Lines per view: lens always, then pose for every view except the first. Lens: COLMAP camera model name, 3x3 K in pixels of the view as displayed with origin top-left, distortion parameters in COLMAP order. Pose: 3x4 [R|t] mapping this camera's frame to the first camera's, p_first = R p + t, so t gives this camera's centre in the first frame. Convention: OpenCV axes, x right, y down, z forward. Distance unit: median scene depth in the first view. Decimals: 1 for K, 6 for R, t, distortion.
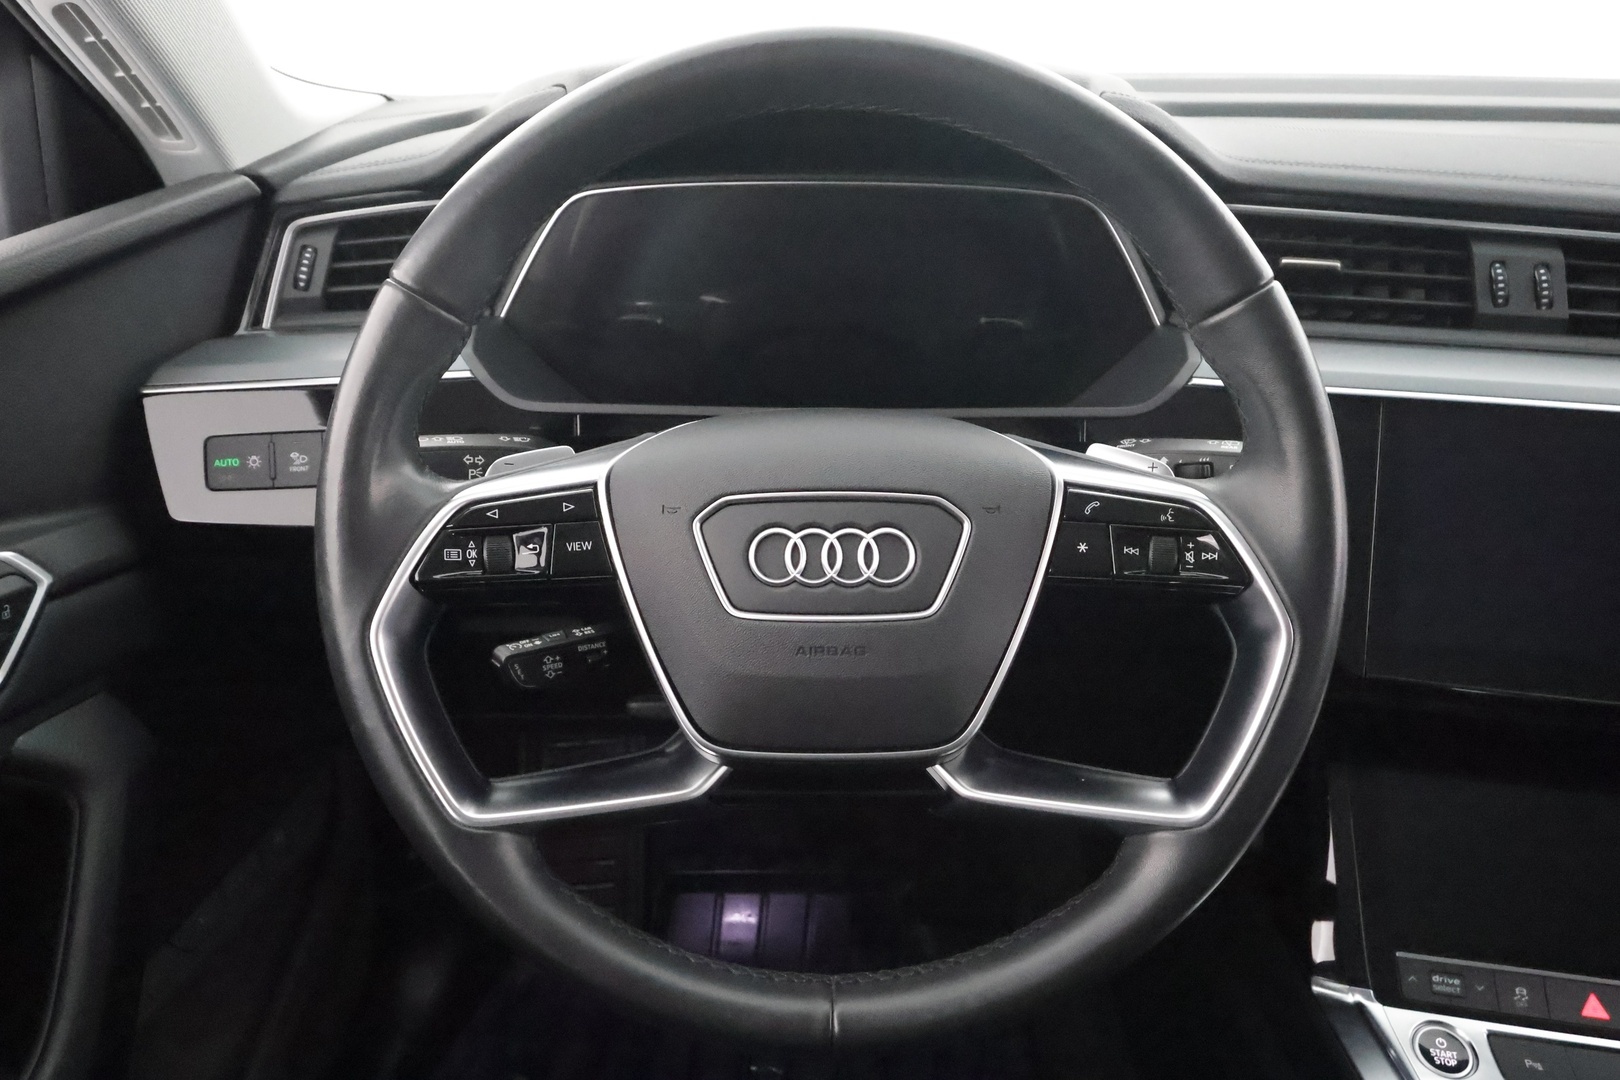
lens RADIAL K [[1196.7, 0, 793.3], [0, 1196.7, 545.3], [0, 0, 1]] dist [0.000672, -0.003680]
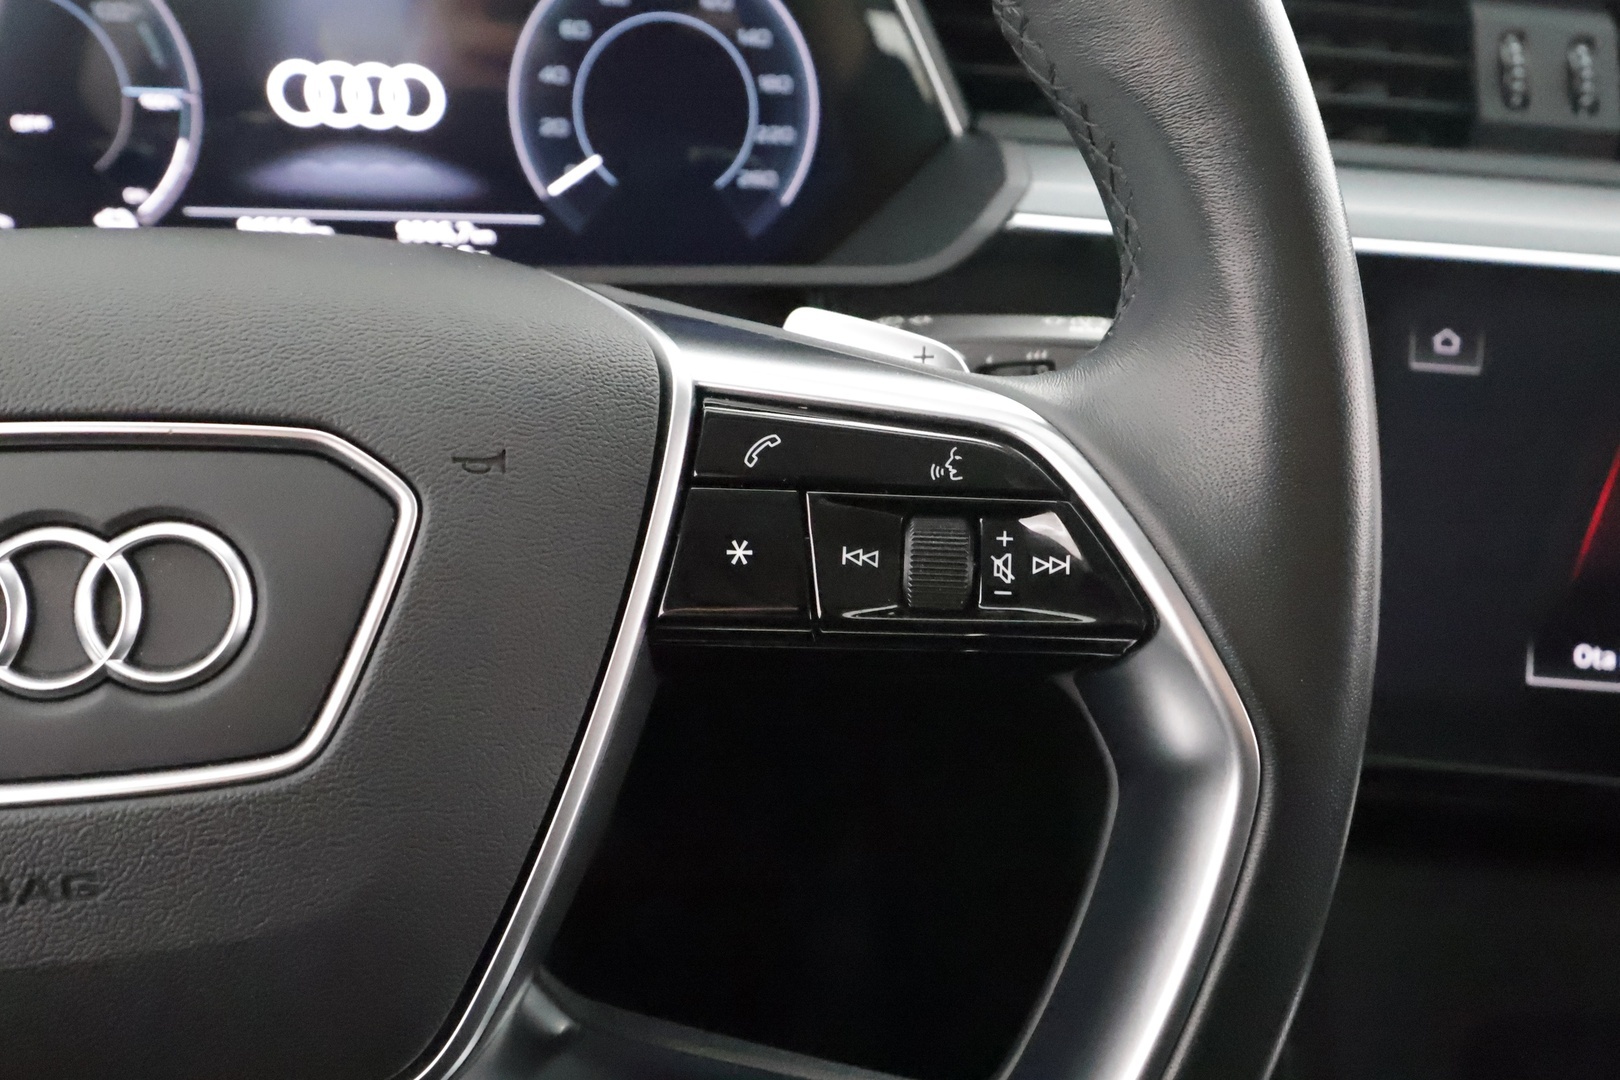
lens RADIAL K [[1298.4, 0, 815.1], [0, 1298.4, 541.0], [0, 0, 1]] dist [0.001607, -0.000269]
pose [[0.988896, -0.033232, 0.144845, 0.201687], [0.031588, 0.999408, 0.013631, -0.006854], [-0.145213, -0.008904, 0.989360, 0.566663]]
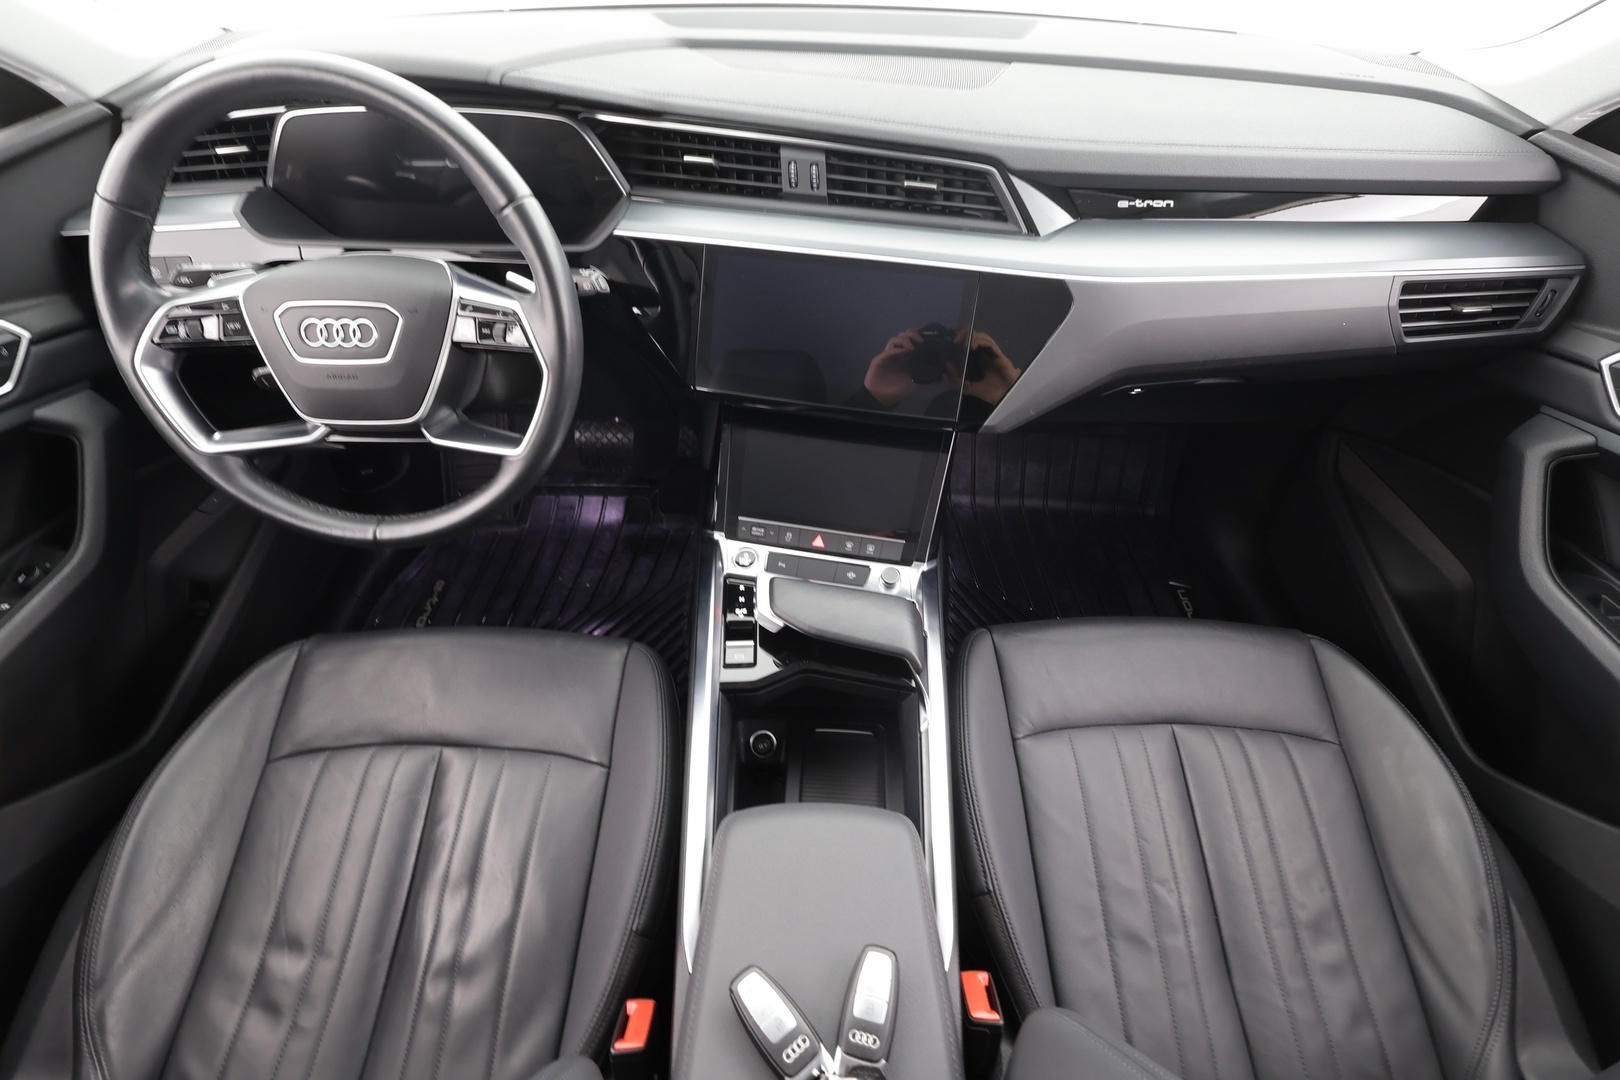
lens RADIAL K [[753.1, 0, 802.9], [0, 753.1, 547.0], [0, 0, 1]] dist [-0.001836, 0.000274]
pose [[0.999925, 0.012009, -0.002400, 0.848934], [-0.010530, 0.943170, 0.332143, -0.083832], [0.006252, -0.332093, 0.943226, -0.407694]]
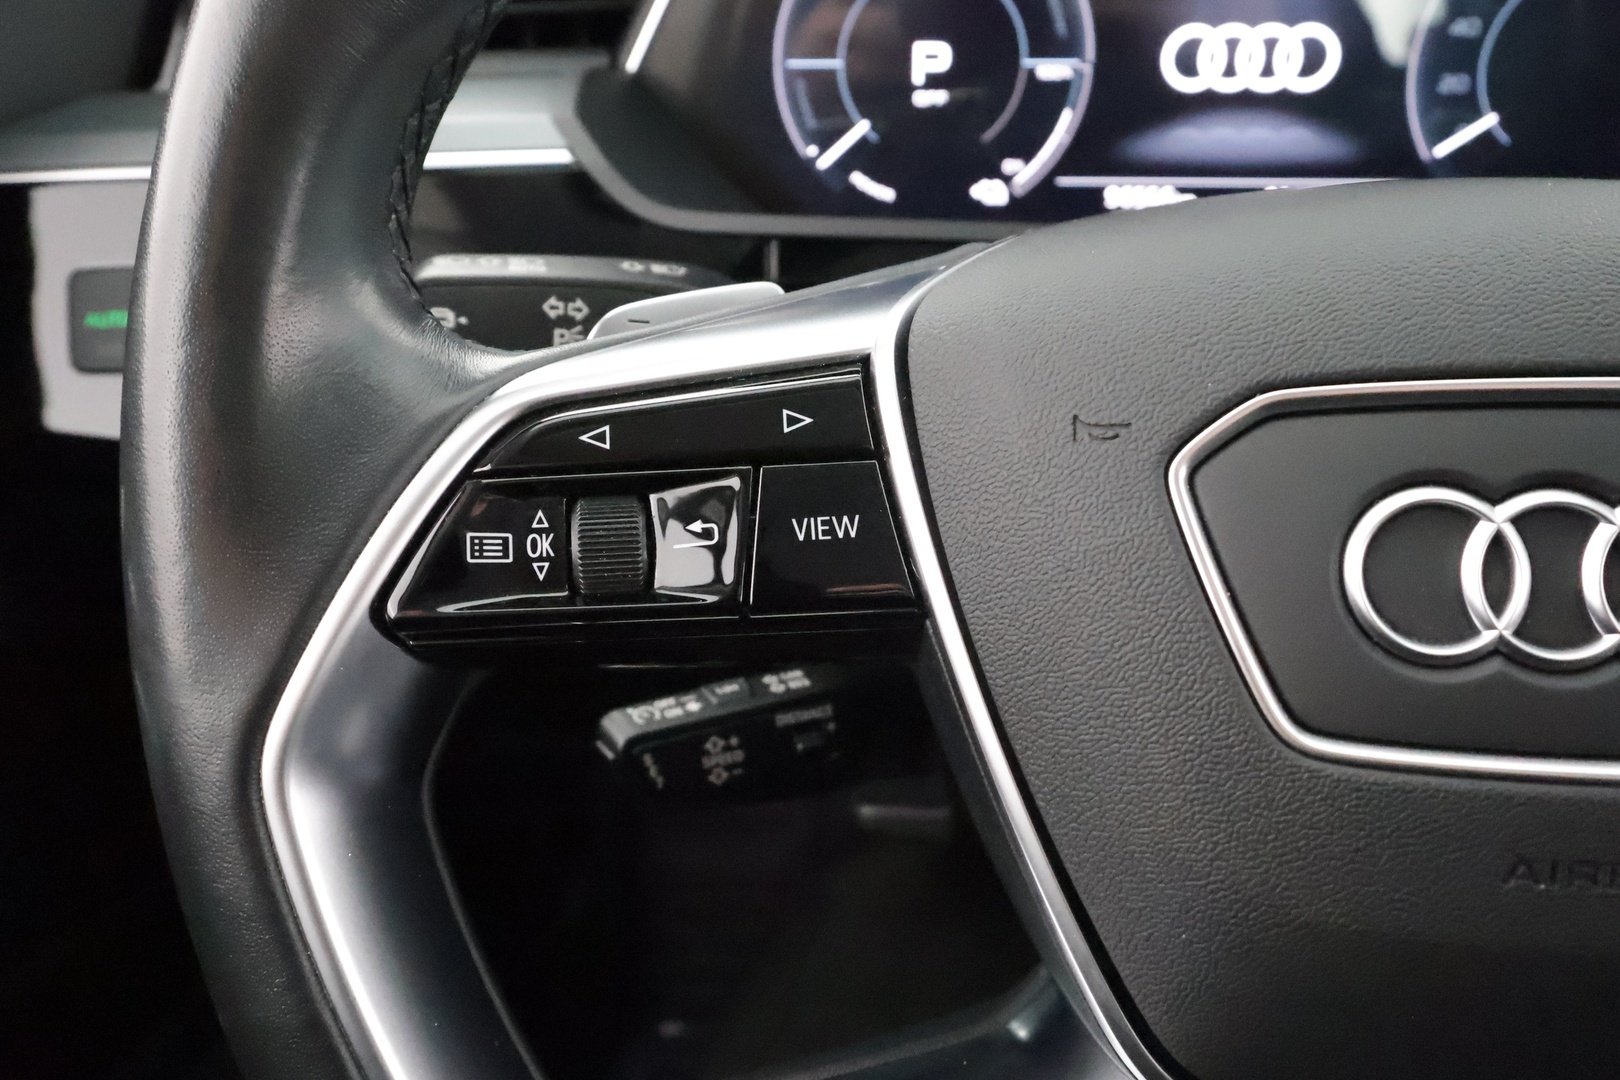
lens RADIAL K [[1298.4, 0, 815.1], [0, 1298.4, 541.0], [0, 0, 1]] dist [0.001607, -0.000269]
pose [[0.994938, 0.012822, -0.099664, -0.140550], [-0.010648, 0.999694, 0.022322, -0.004053], [0.099920, -0.021148, 0.994771, 0.595296]]
